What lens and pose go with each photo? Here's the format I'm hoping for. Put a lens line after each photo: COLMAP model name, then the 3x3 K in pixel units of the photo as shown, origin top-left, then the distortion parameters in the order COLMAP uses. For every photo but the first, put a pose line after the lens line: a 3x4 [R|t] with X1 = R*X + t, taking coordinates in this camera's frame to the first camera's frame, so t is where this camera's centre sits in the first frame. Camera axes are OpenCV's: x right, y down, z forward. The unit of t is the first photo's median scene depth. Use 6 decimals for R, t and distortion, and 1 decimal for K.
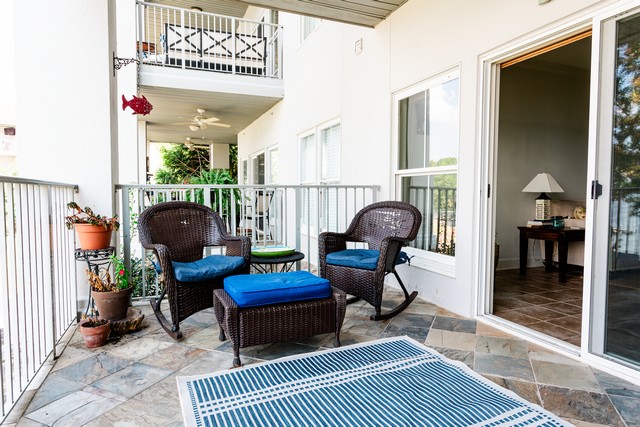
lens RADIAL K [[390.3, 0, 334.3], [0, 390.3, 212.7], [0, 0, 1]] dist [0.005366, 0.006258]
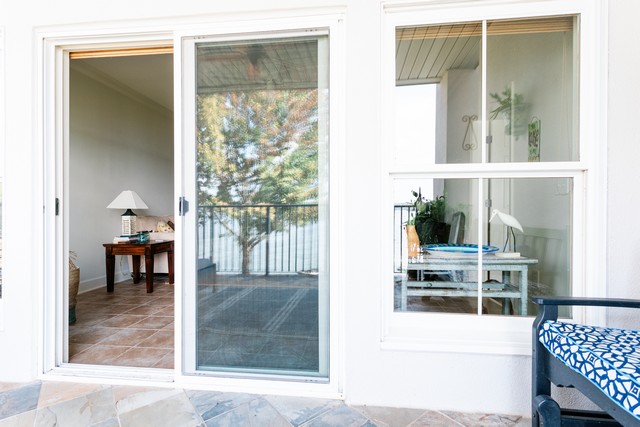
lens RADIAL K [[310.3, 0, 322.8], [0, 310.3, 212.2], [0, 0, 1]] dist [-0.009093, 0.000509]
pose [[0.499138, -0.007934, 0.866486, 0.124398], [0.043738, 0.998914, -0.016049, -0.011699], [-0.865418, 0.045909, 0.498943, 0.227018]]
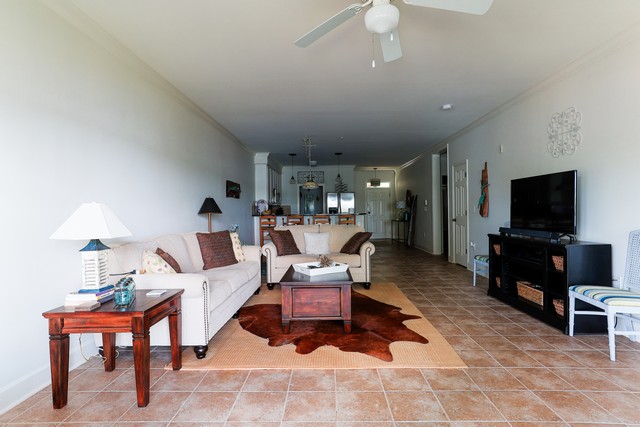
lens RADIAL K [[335.2, 0, 329.9], [0, 335.2, 210.9], [0, 0, 1]] dist [-0.029295, 0.006421]
pose [[0.412878, -0.011133, 0.910718, 0.397613], [0.058913, 0.998158, -0.014507, -0.099315], [-0.908879, 0.059643, 0.412774, 0.809349]]
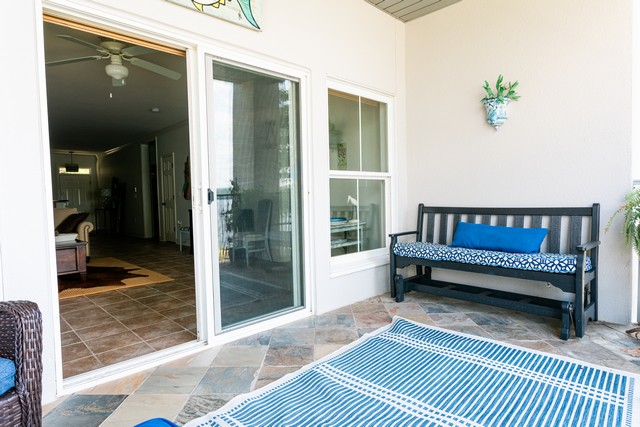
lens RADIAL K [[359.4, 0, 338.4], [0, 359.4, 215.4], [0, 0, 1]] dist [-0.050528, 0.001889]
pose [[-0.378089, -0.042530, 0.924792, -0.332721], [0.064953, 0.995264, 0.072326, -0.039077], [-0.923488, 0.087414, -0.373536, 0.759979]]
